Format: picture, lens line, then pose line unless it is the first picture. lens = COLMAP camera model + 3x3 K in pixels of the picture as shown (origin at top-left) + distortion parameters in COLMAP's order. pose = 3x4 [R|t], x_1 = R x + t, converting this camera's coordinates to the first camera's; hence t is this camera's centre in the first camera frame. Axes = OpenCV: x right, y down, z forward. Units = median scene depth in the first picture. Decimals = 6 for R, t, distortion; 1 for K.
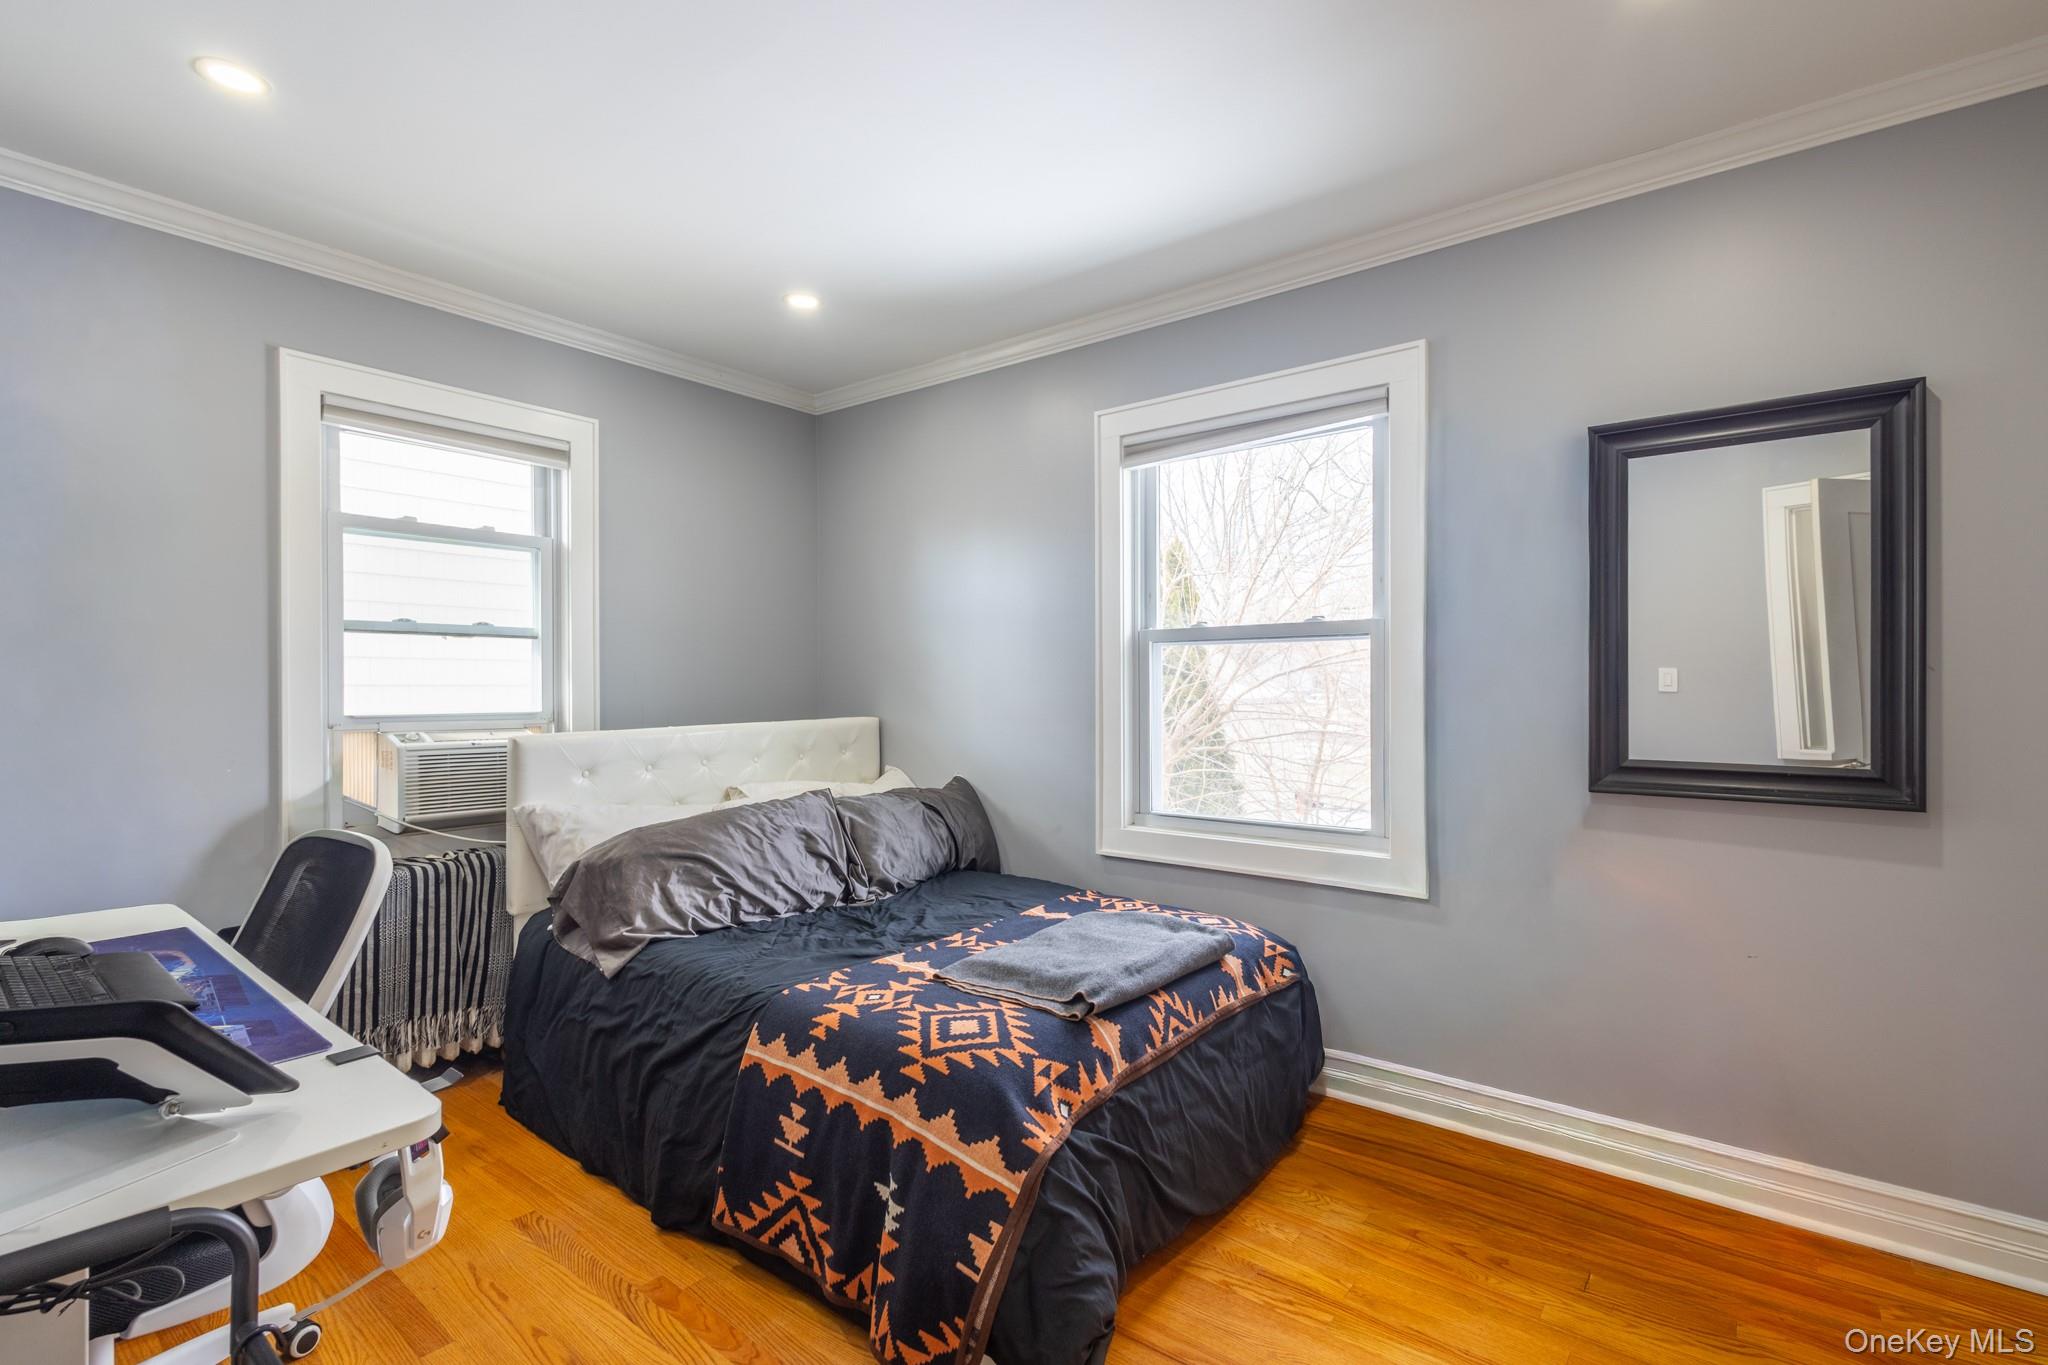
lens RADIAL K [[946.9, 0, 1021.3], [0, 946.9, 687.5], [0, 0, 1]] dist [0.010350, -0.003755]
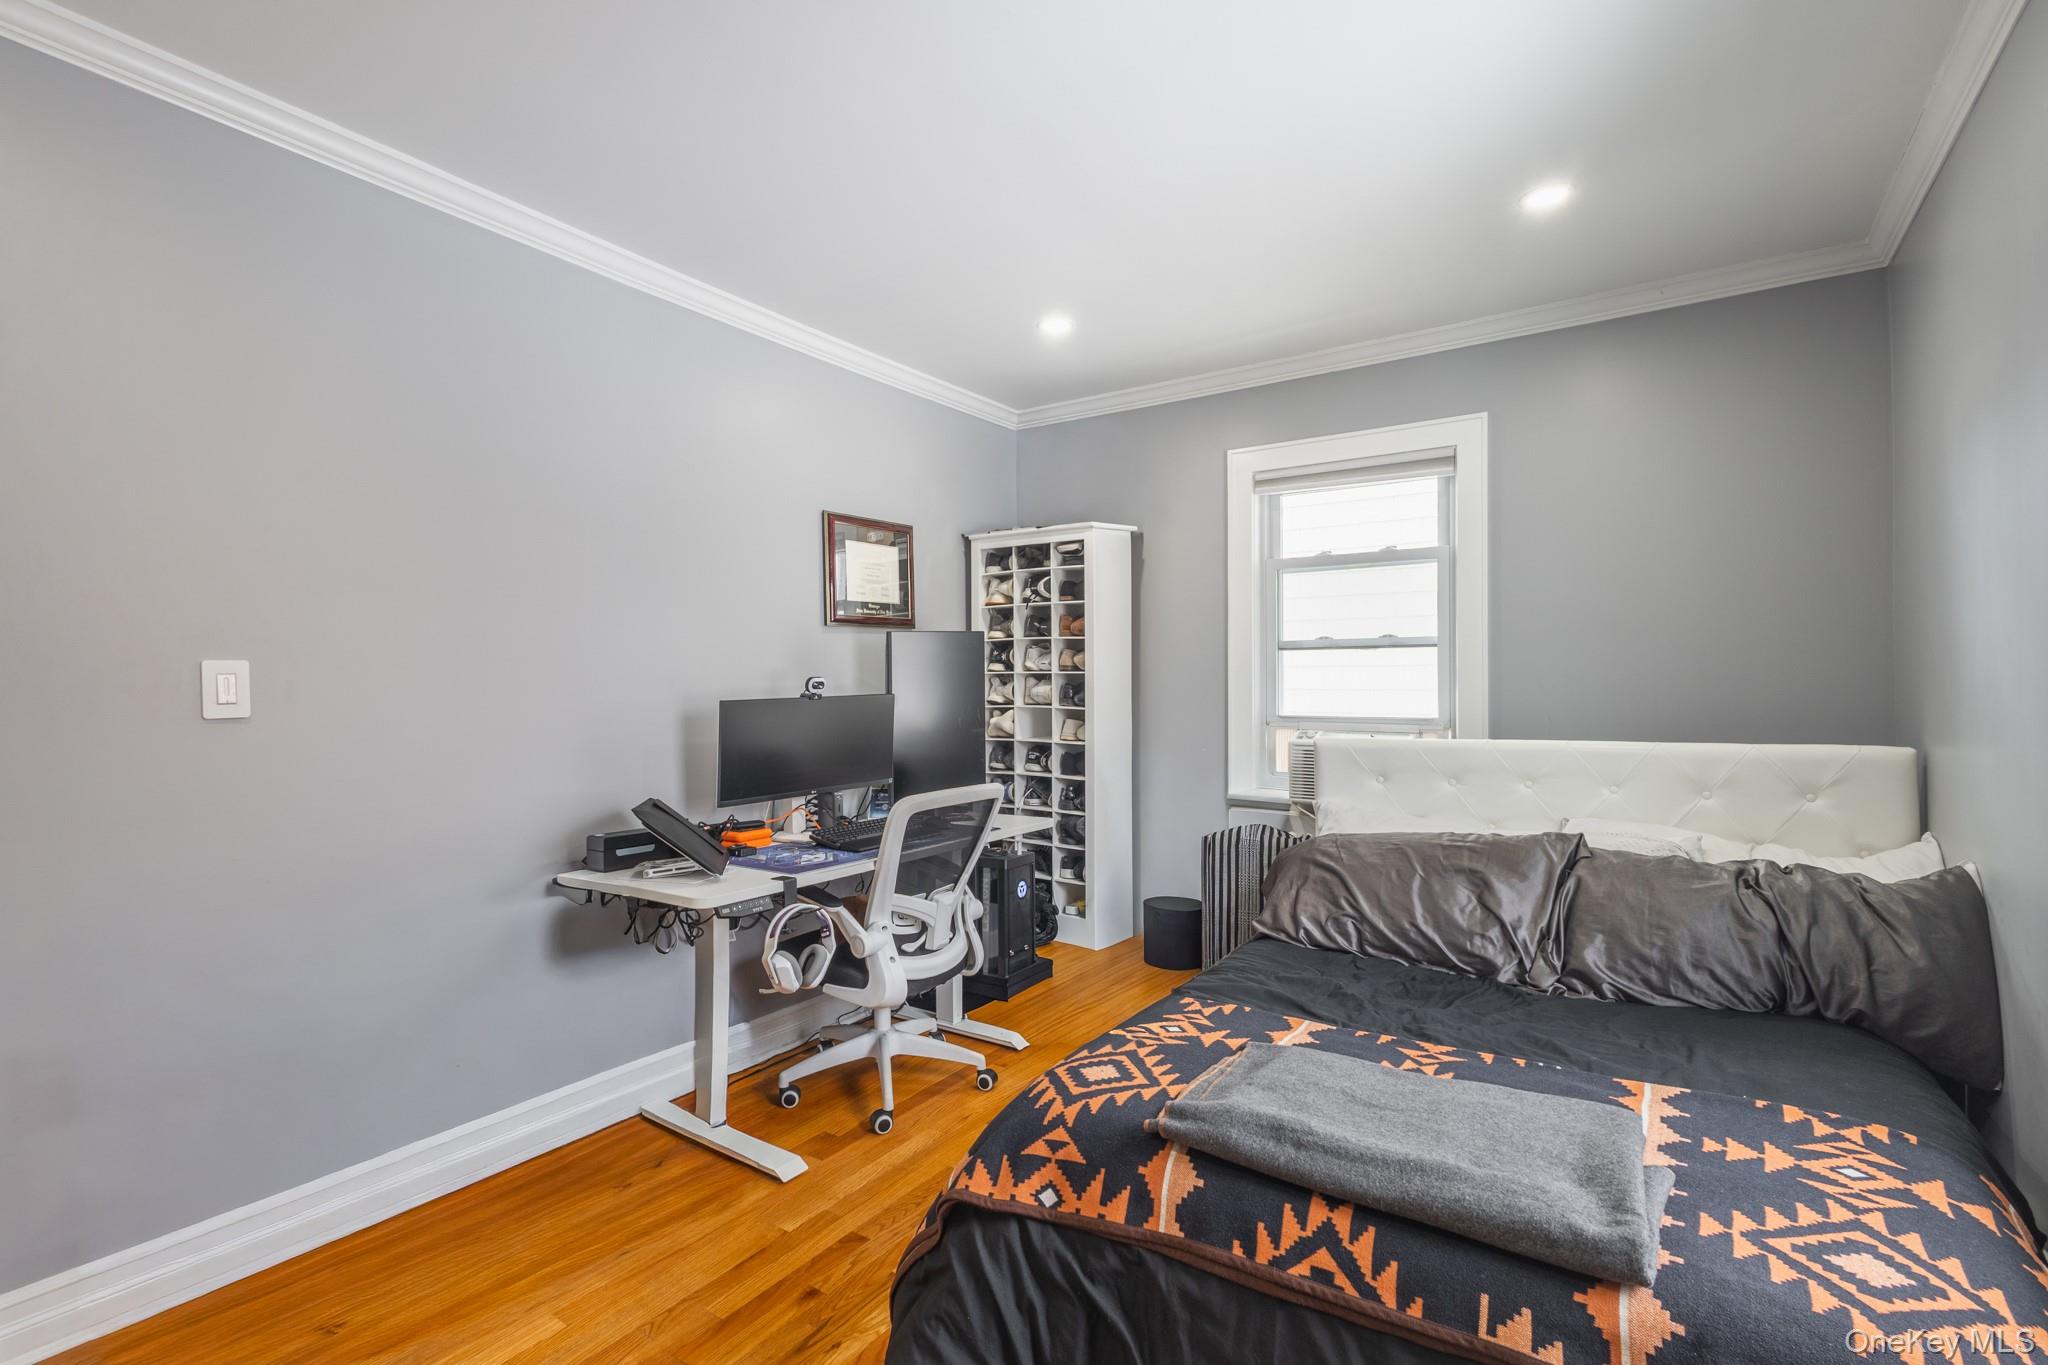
lens RADIAL K [[946.9, 0, 1029.0], [0, 946.9, 681.2], [0, 0, 1]] dist [0.010350, -0.003755]
pose [[0.080335, -0.006046, -0.996750, 0.623082], [-0.001898, 0.999979, -0.006218, -0.008793], [0.996766, 0.002391, 0.080322, 0.633991]]
